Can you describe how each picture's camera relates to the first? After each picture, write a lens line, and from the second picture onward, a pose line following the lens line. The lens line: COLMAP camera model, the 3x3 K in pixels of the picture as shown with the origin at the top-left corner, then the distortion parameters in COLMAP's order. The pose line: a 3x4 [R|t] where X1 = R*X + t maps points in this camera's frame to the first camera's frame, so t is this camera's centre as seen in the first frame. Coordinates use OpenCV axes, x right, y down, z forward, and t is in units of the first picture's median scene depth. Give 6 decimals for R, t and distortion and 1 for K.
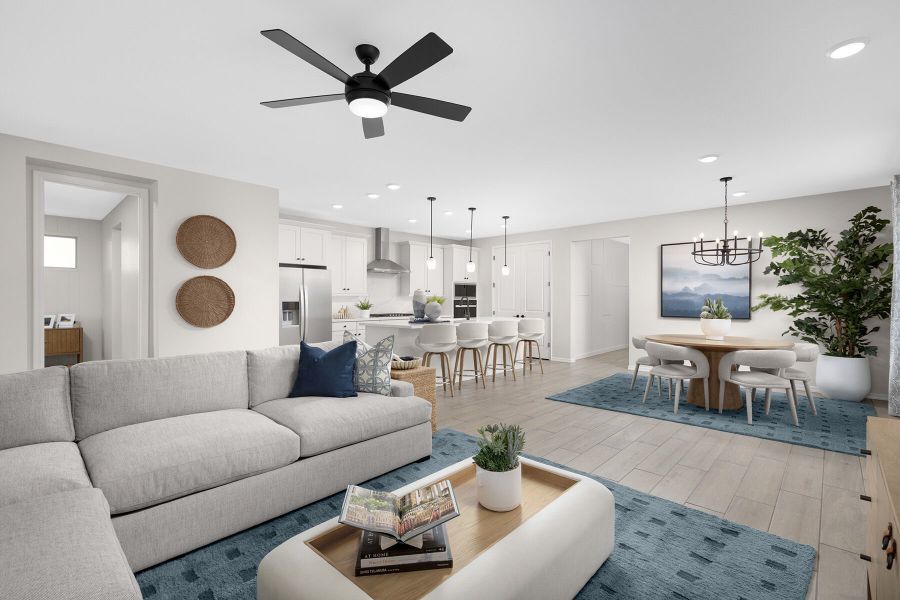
lens RADIAL K [[409.8, 0, 450.0], [0, 409.8, 300.0], [0, 0, 1]] dist [-0.000246, -0.000018]
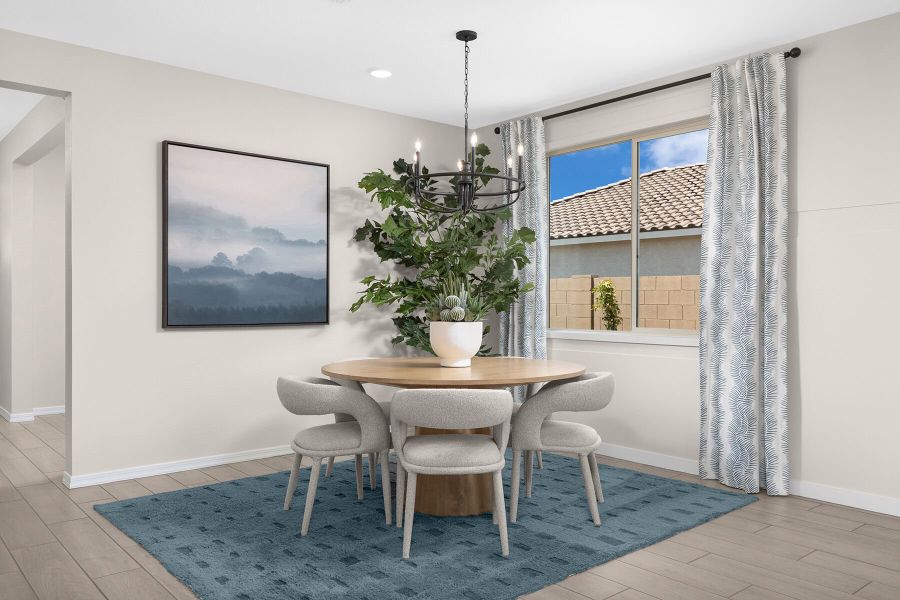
lens RADIAL K [[699.5, 0, 450.0], [0, 699.5, 300.0], [0, 0, 1]] dist [-0.000722, -0.000124]
pose [[0.105478, -0.001168, 0.994421, -0.118948], [0.000583, 0.999999, 0.001113, 0.015130], [-0.994421, 0.000462, 0.105479, 0.694998]]
